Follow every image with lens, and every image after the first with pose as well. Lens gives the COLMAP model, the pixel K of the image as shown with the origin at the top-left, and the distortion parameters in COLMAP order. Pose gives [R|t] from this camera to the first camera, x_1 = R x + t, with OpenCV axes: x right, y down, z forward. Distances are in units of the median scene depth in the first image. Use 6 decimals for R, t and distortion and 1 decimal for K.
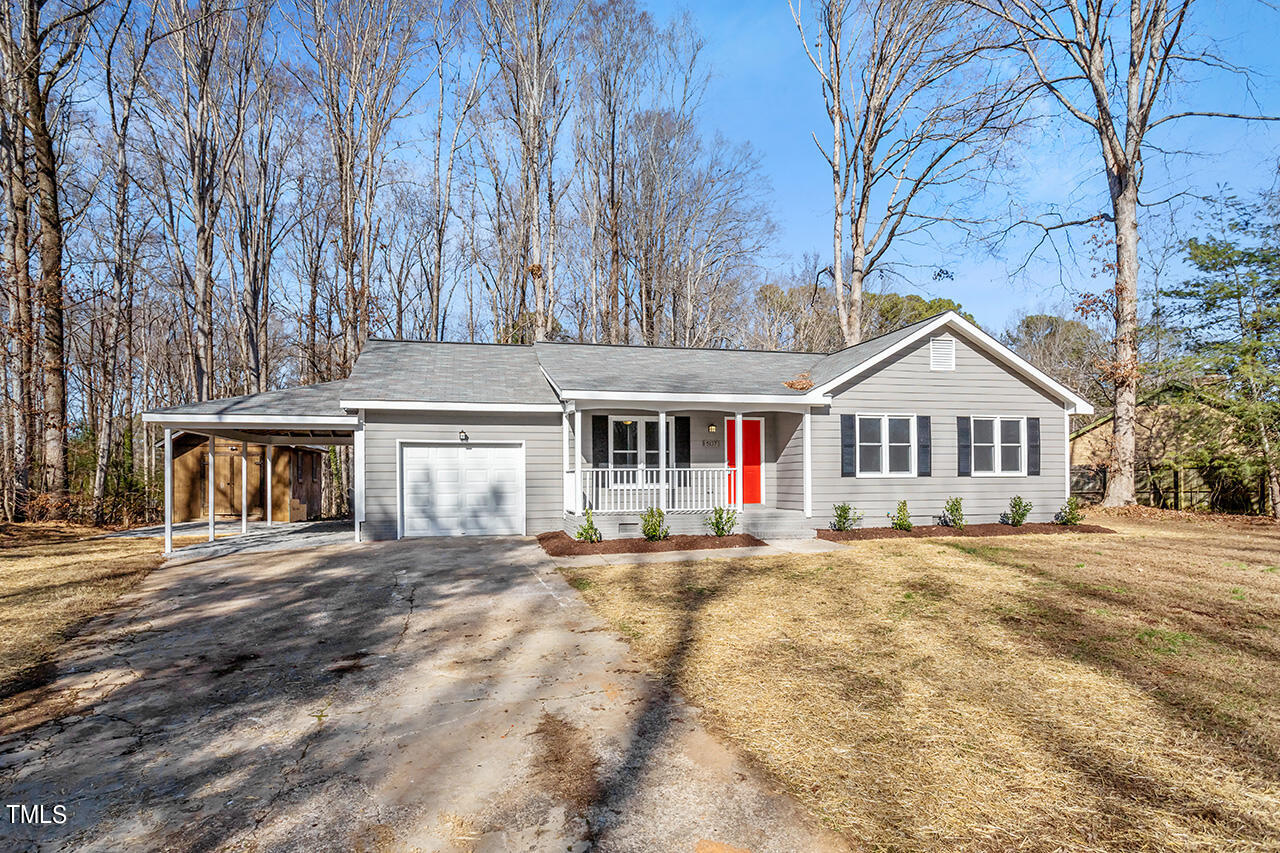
lens RADIAL K [[704.8, 0, 638.7], [0, 704.8, 473.3], [0, 0, 1]] dist [-0.000045, 0.001280]
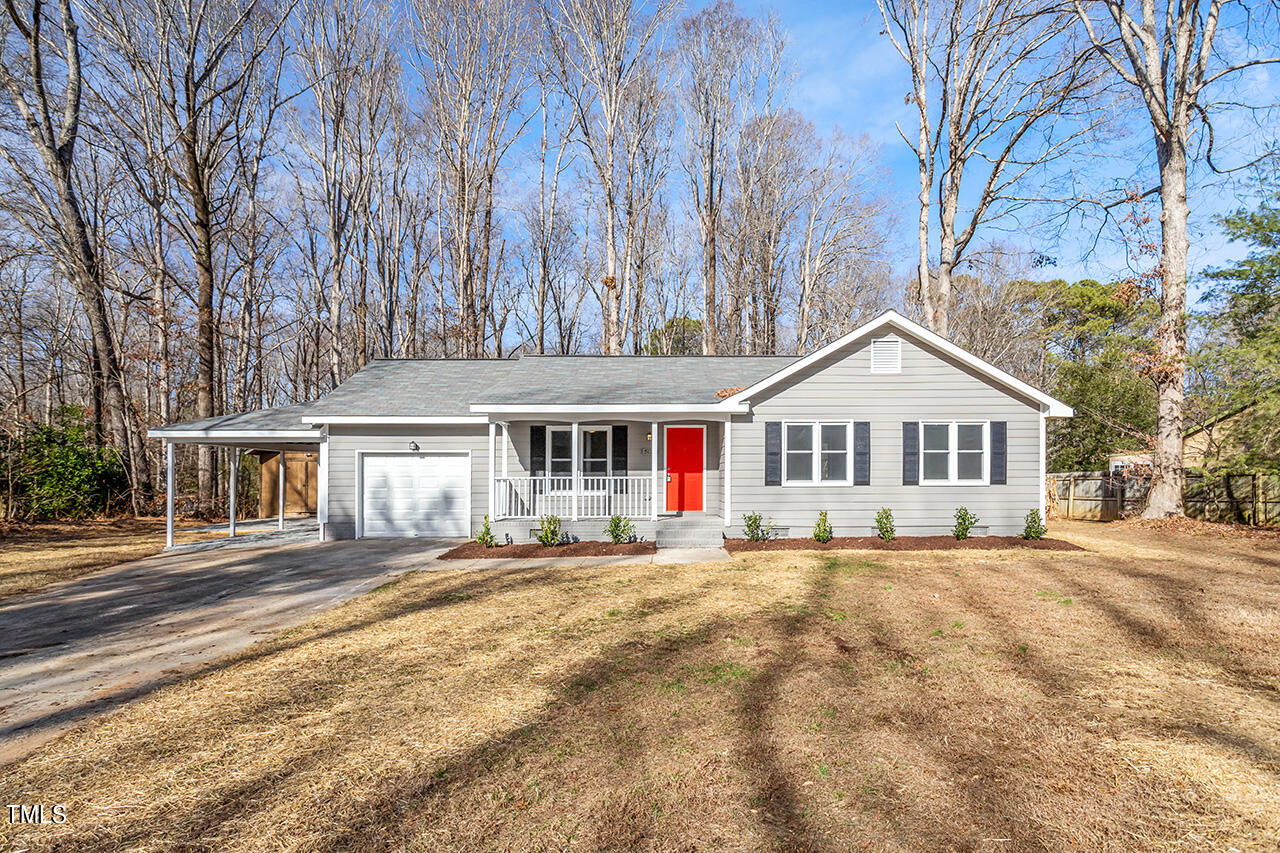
lens RADIAL K [[688.7, 0, 680.6], [0, 688.7, 474.2], [0, 0, 1]] dist [0.001140, 0.000887]
pose [[0.977405, 0.002844, -0.211357, 0.364531], [-0.001910, 0.999987, 0.004624, -0.014485], [0.211367, -0.004116, 0.977398, 0.037502]]
